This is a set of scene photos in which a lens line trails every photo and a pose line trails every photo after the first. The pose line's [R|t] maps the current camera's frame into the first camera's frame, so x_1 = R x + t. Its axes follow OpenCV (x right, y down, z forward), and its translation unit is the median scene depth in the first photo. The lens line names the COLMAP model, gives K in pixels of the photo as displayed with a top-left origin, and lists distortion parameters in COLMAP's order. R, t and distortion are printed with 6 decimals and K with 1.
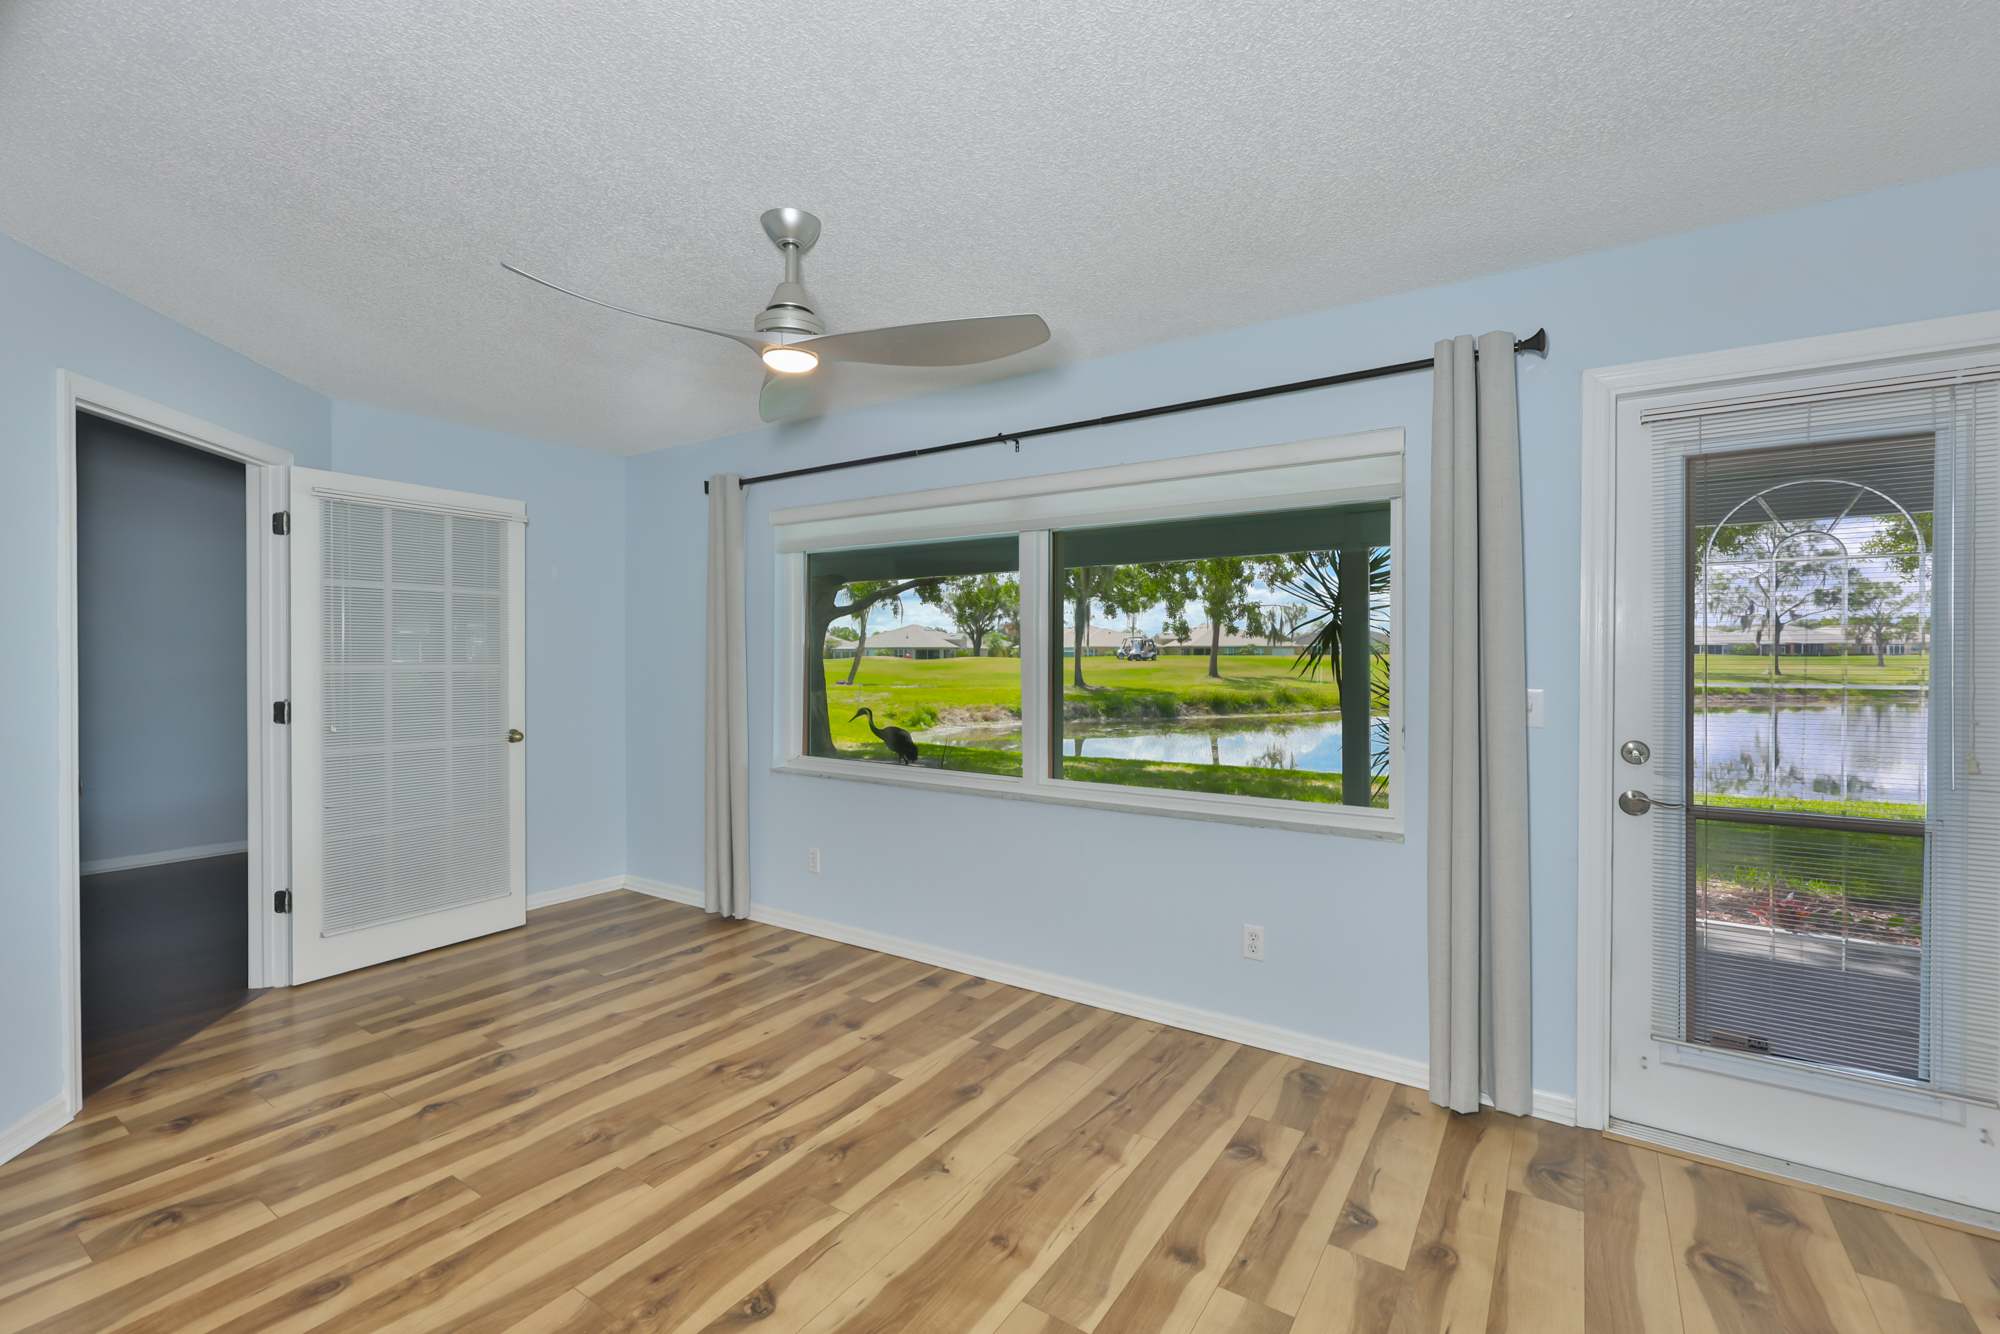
lens RADIAL K [[866.3, 0, 984.5], [0, 866.3, 653.0], [0, 0, 1]] dist [-0.003463, 0.001324]
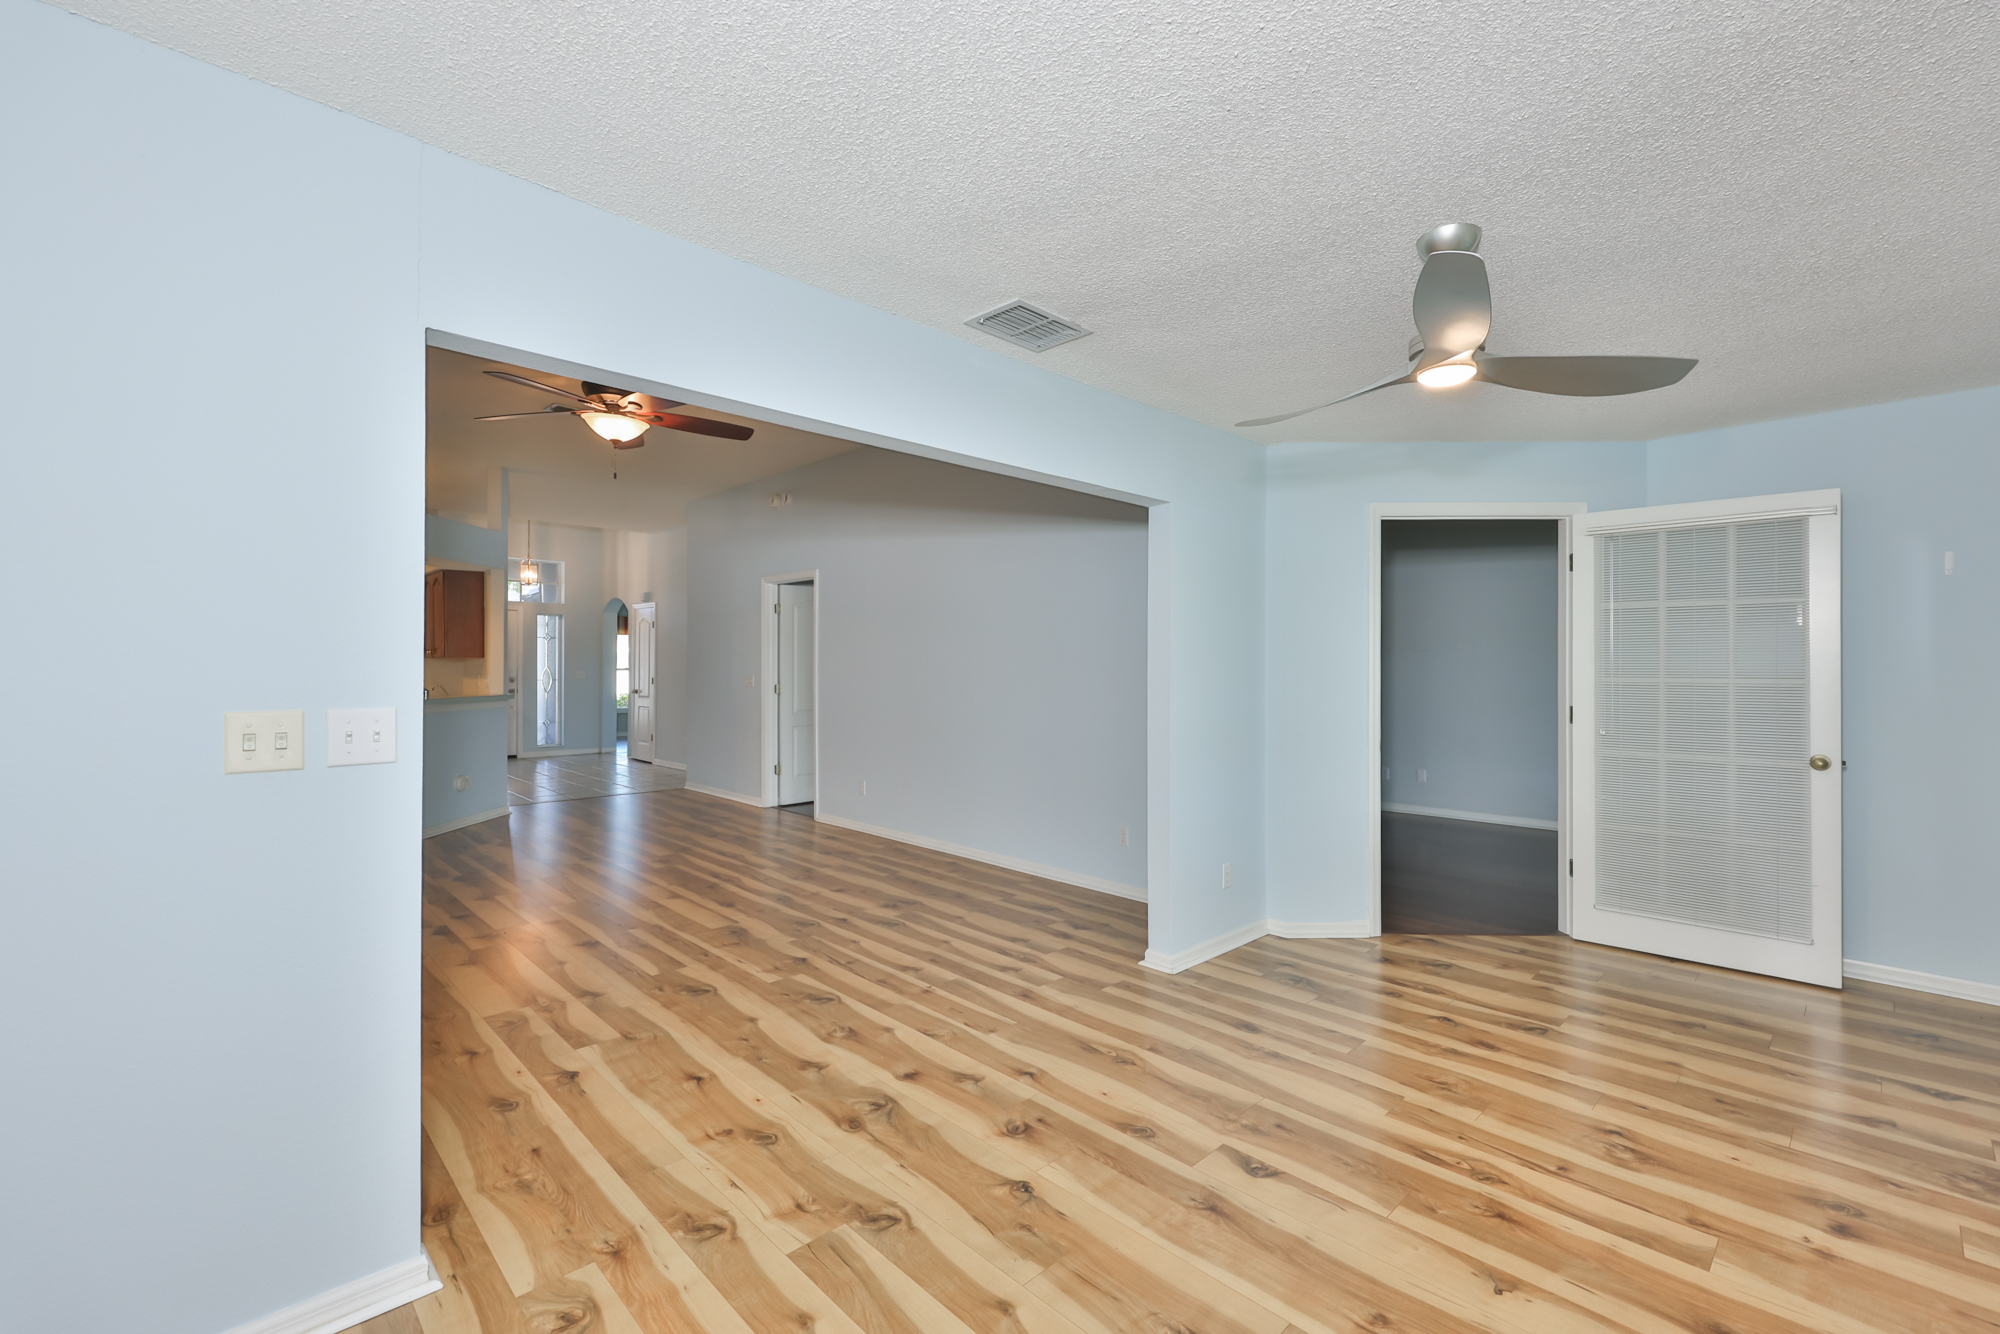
lens RADIAL K [[866.3, 0, 1014.6], [0, 866.3, 669.8], [0, 0, 1]] dist [-0.003463, 0.001324]
pose [[-0.190663, 0.005401, -0.981641, 0.685536], [0.001586, 0.999985, 0.005194, -0.004474], [0.981654, -0.000567, -0.190669, 0.560057]]
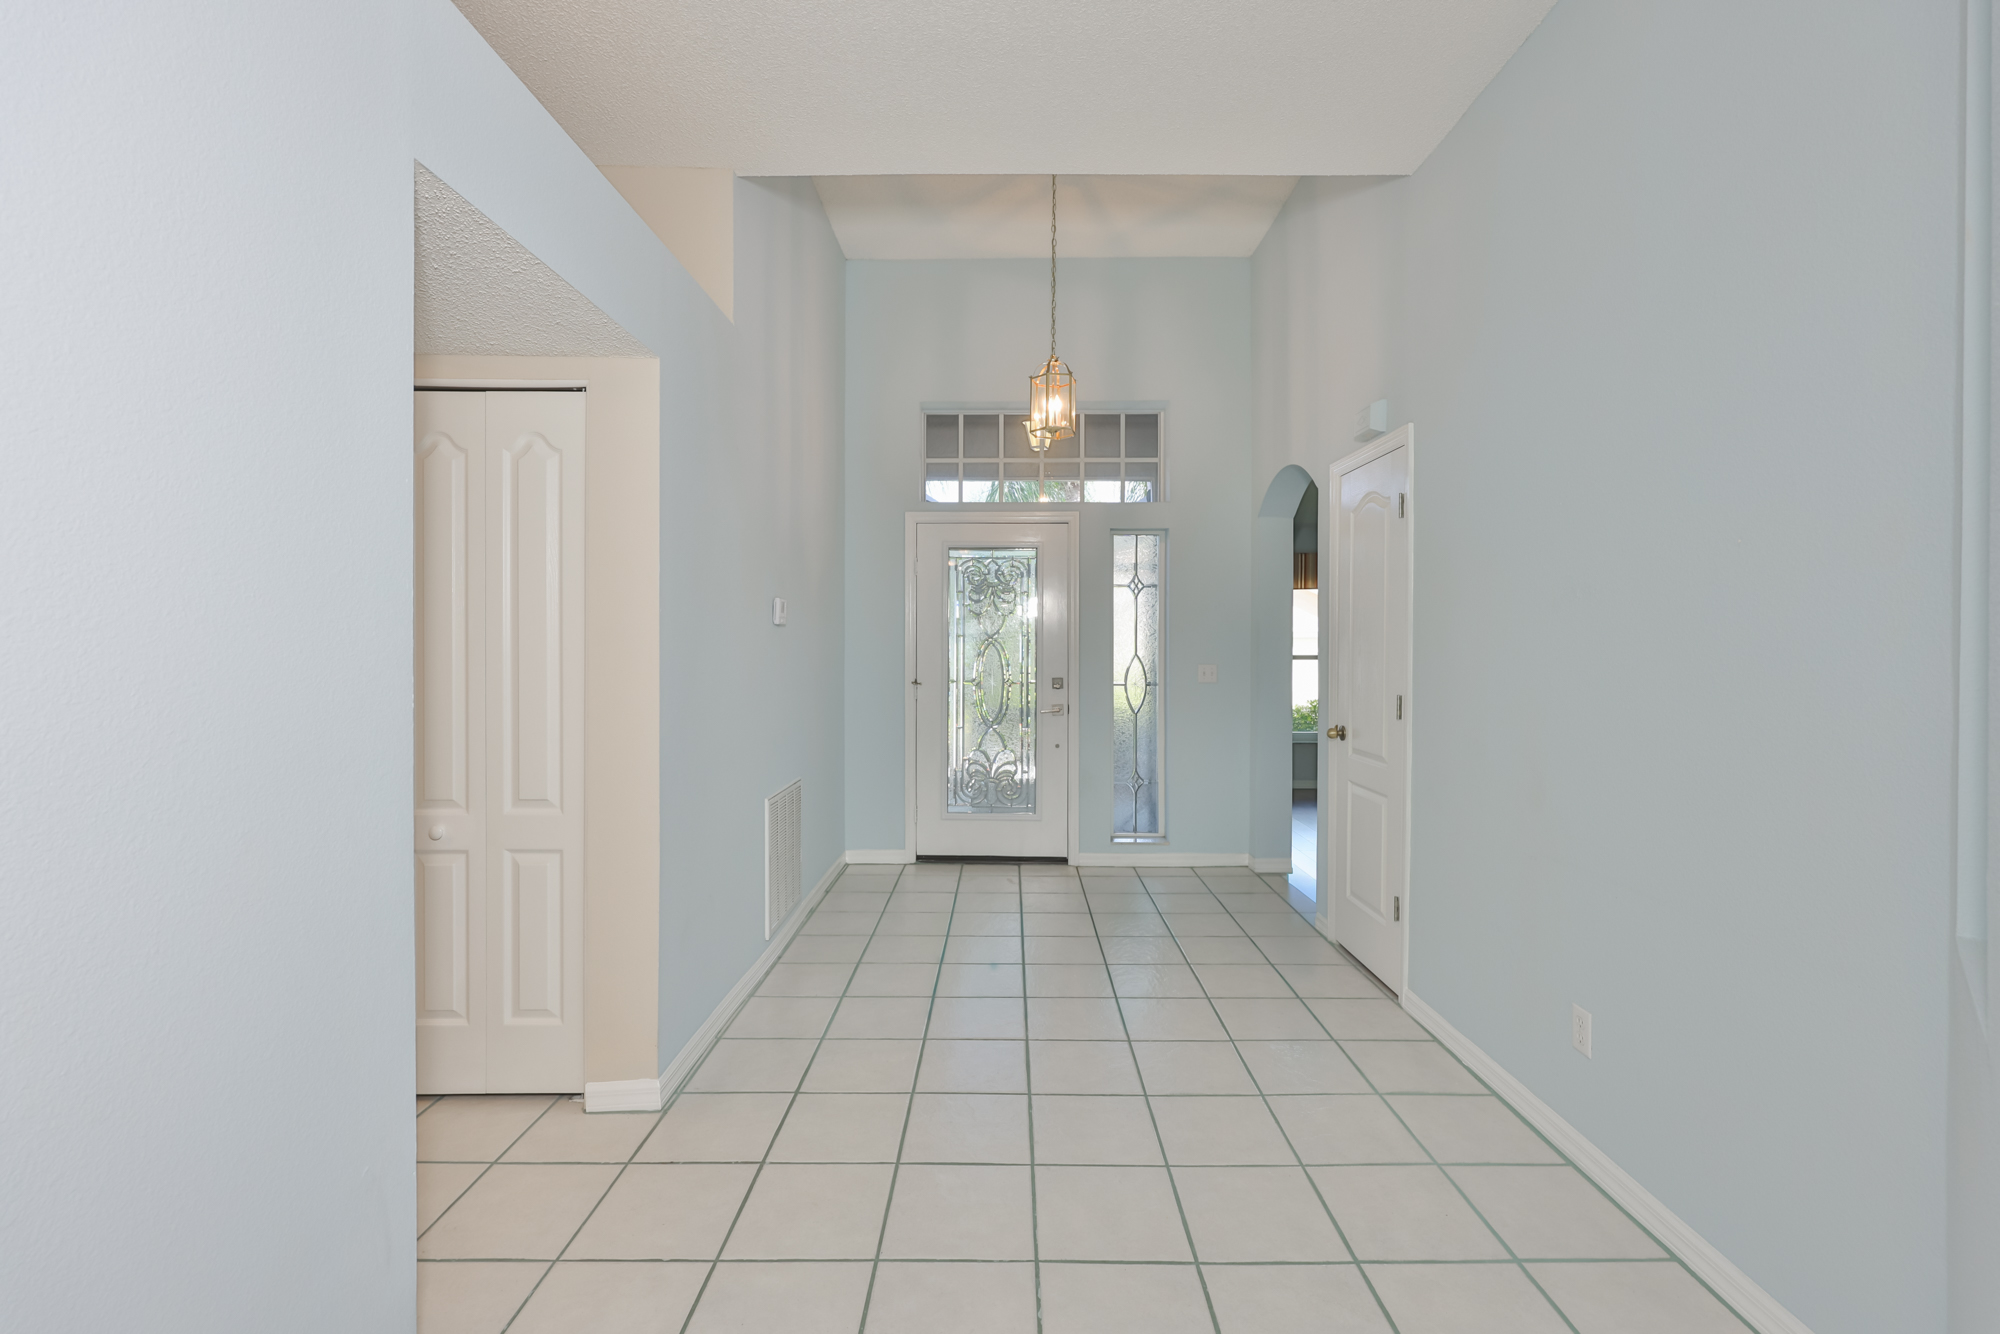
lens RADIAL K [[867.4, 0, 984.6], [0, 867.4, 649.6], [0, 0, 1]] dist [-0.000958, -0.000784]
pose [[-0.825368, -0.005268, -0.564571, -1.999868], [-0.005190, 0.999985, -0.001743, -0.006123], [0.564571, 0.001492, -0.825383, -1.343637]]
